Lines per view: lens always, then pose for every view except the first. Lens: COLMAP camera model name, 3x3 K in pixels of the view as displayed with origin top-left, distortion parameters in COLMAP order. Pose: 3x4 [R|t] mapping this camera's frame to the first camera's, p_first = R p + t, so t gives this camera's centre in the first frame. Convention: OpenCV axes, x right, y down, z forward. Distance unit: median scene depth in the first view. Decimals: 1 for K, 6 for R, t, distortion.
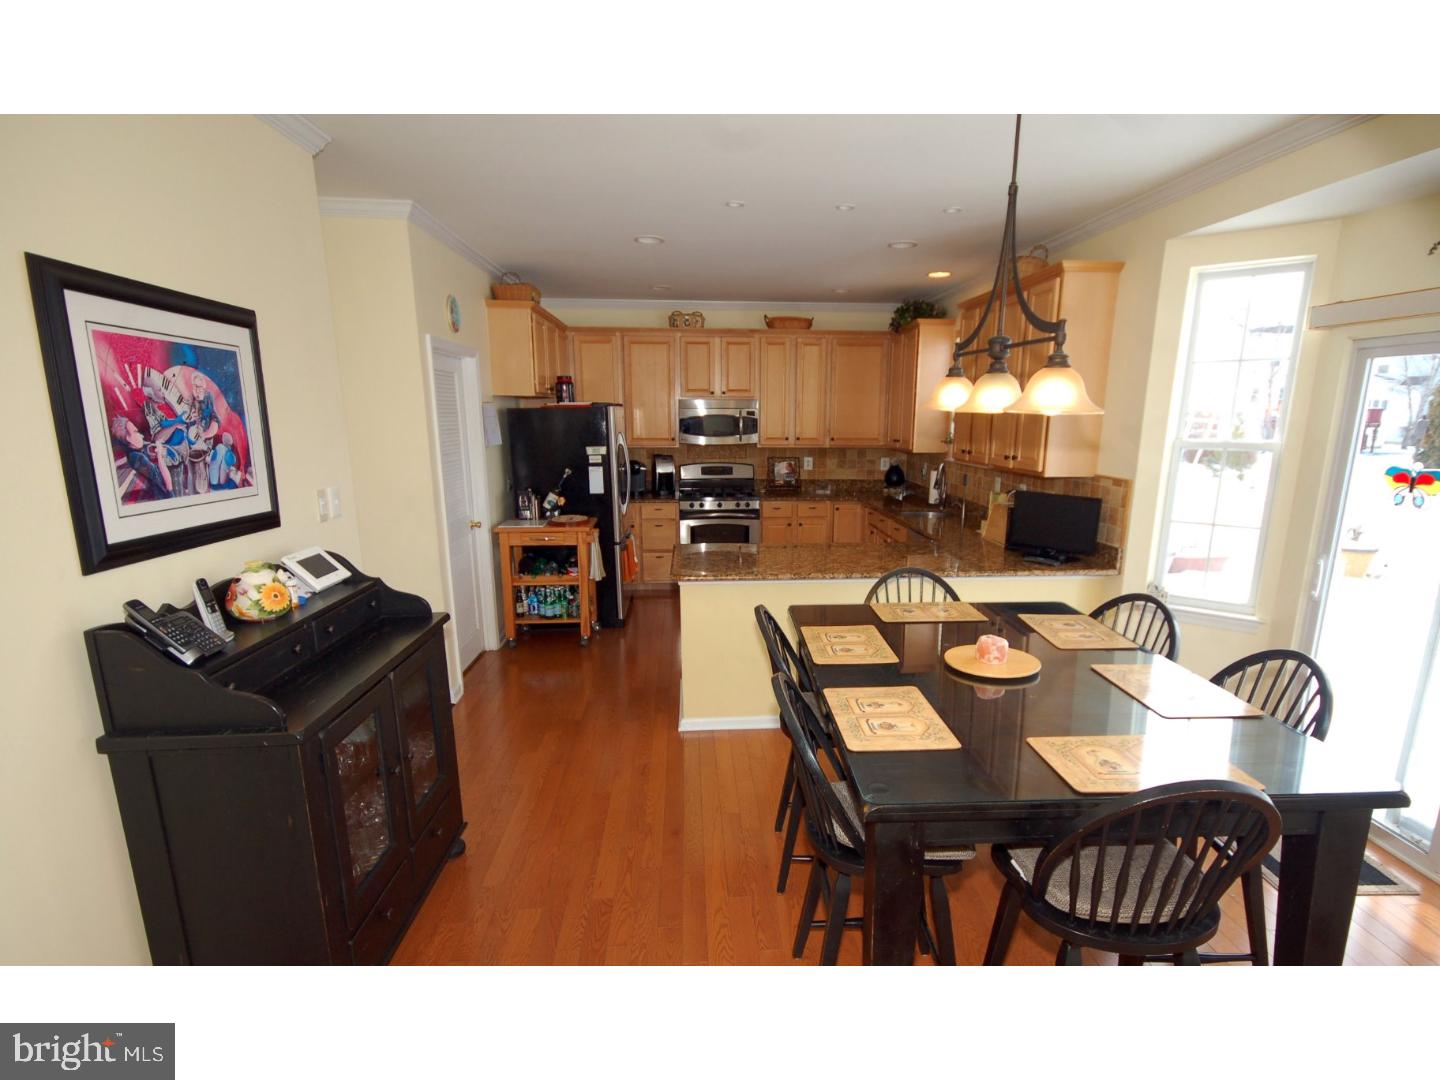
lens RADIAL K [[748.7, 0, 741.4], [0, 748.7, 583.8], [0, 0, 1]] dist [-0.002312, -0.000331]
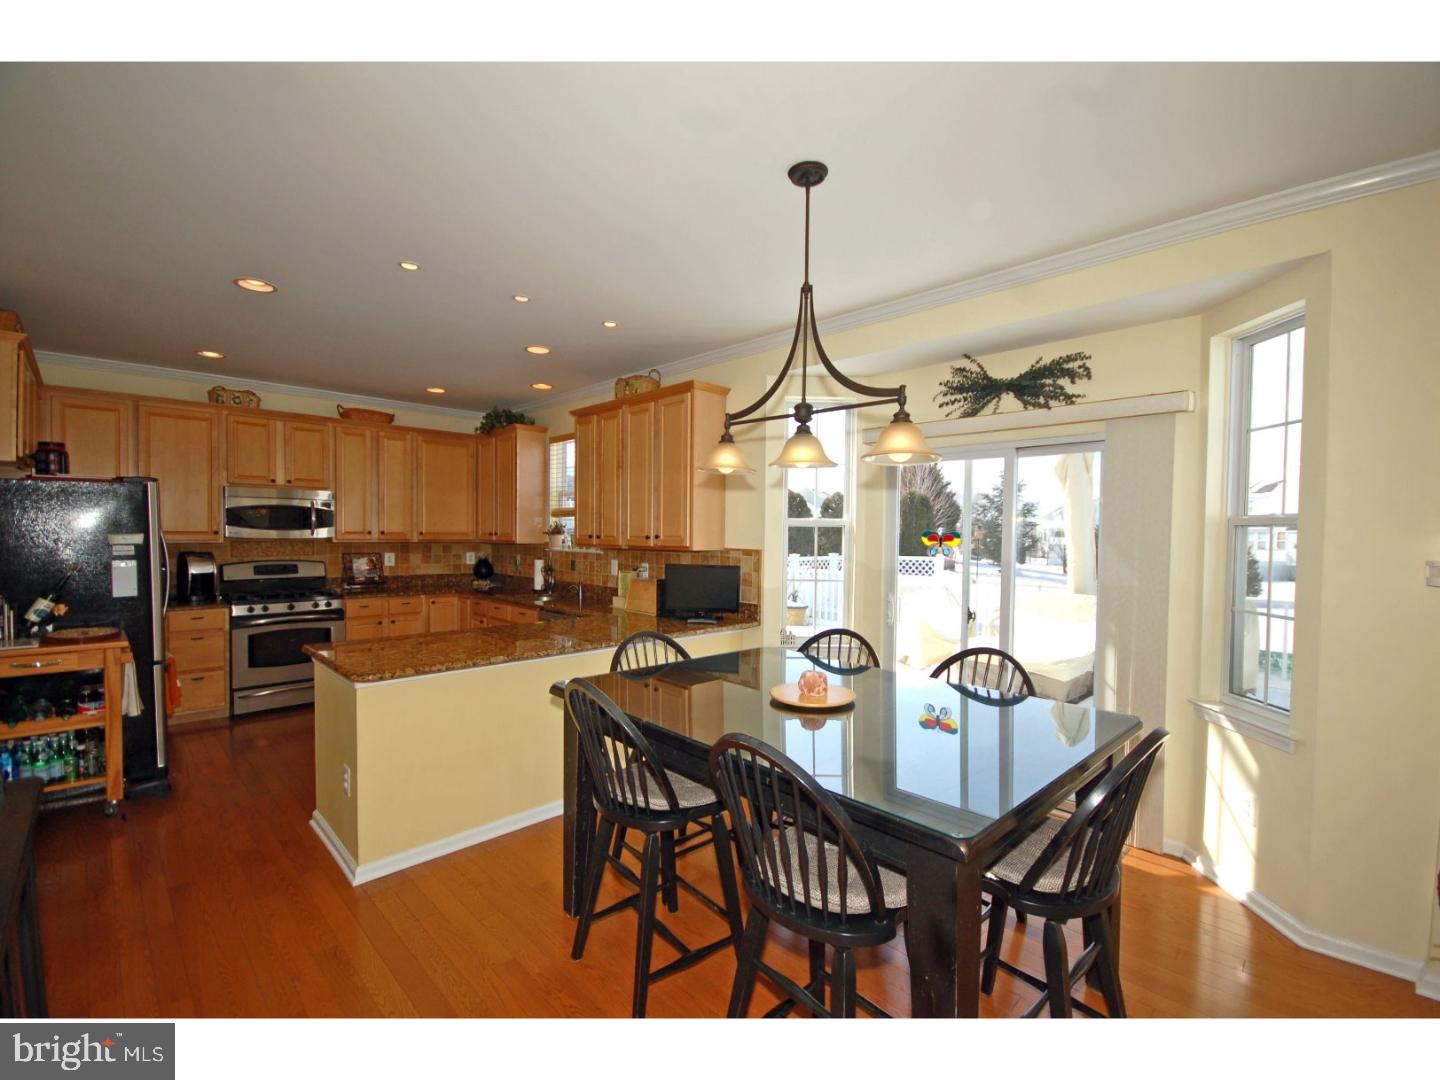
lens RADIAL K [[634.4, 0, 724.5], [0, 634.4, 548.2], [0, 0, 1]] dist [0.012631, -0.013846]
pose [[0.759560, -0.010758, 0.650348, -0.152604], [0.138722, 0.979538, -0.145815, 0.004993], [-0.635472, 0.200973, 0.745510, 0.156178]]
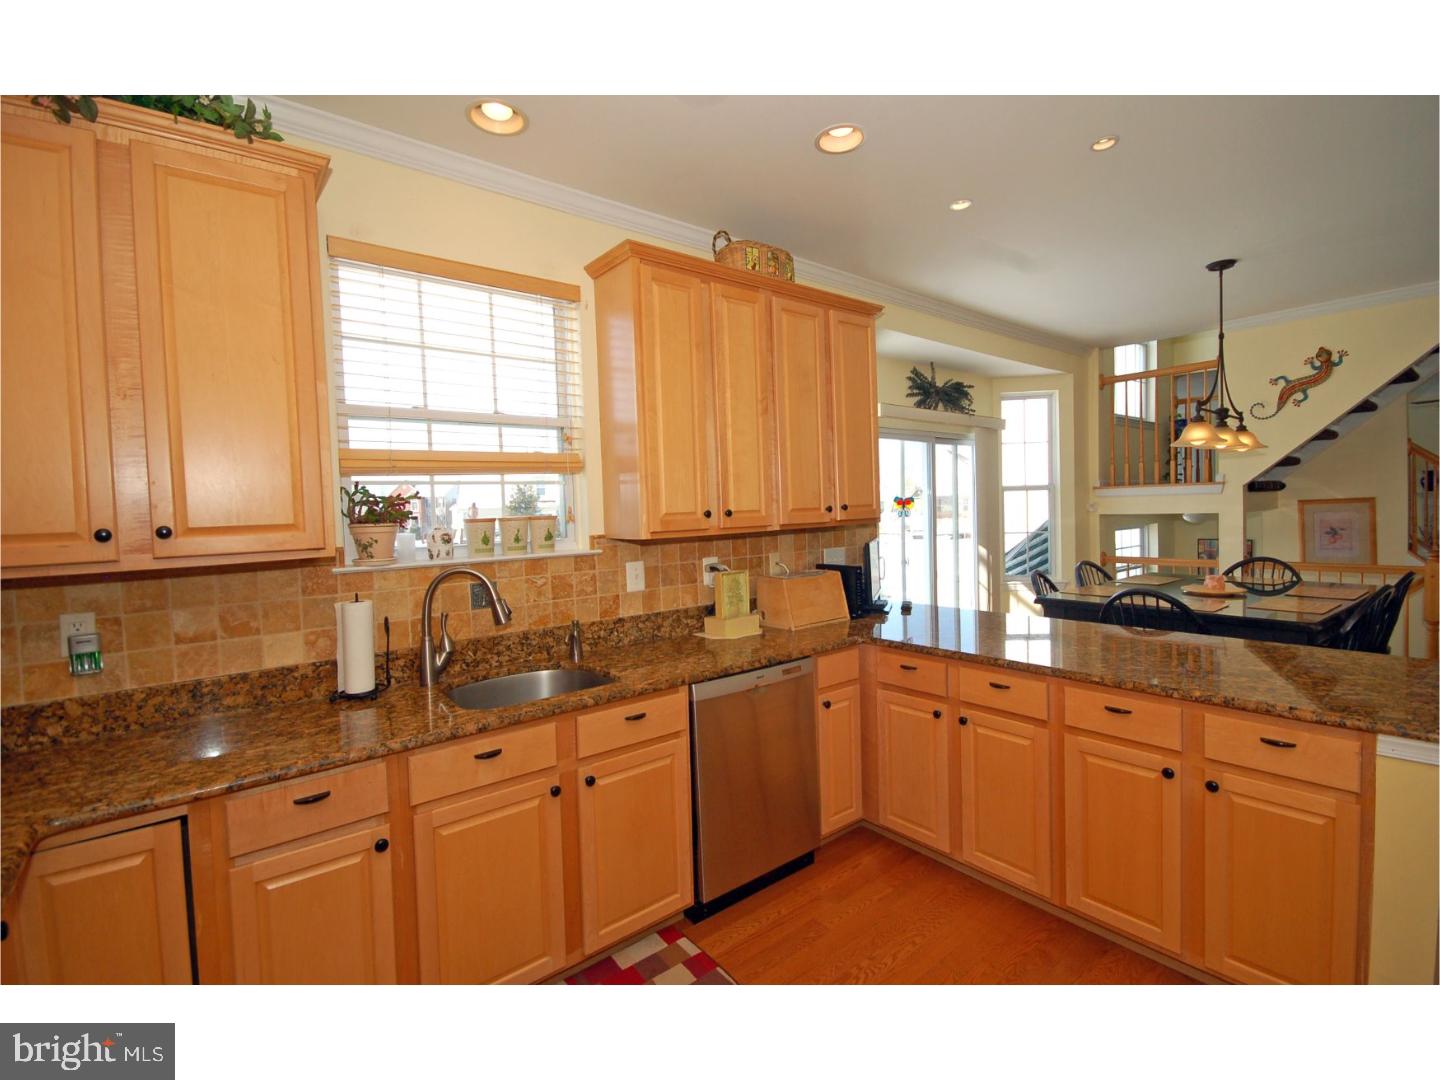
lens RADIAL K [[658.2, 0, 717.2], [0, 658.2, 530.8], [0, 0, 1]] dist [0.001104, 0.000389]
pose [[-0.572181, -0.013055, 0.820023, -0.111325], [0.213563, 0.963006, 0.164347, -0.224841], [-0.791833, 0.269163, -0.548226, 1.163679]]
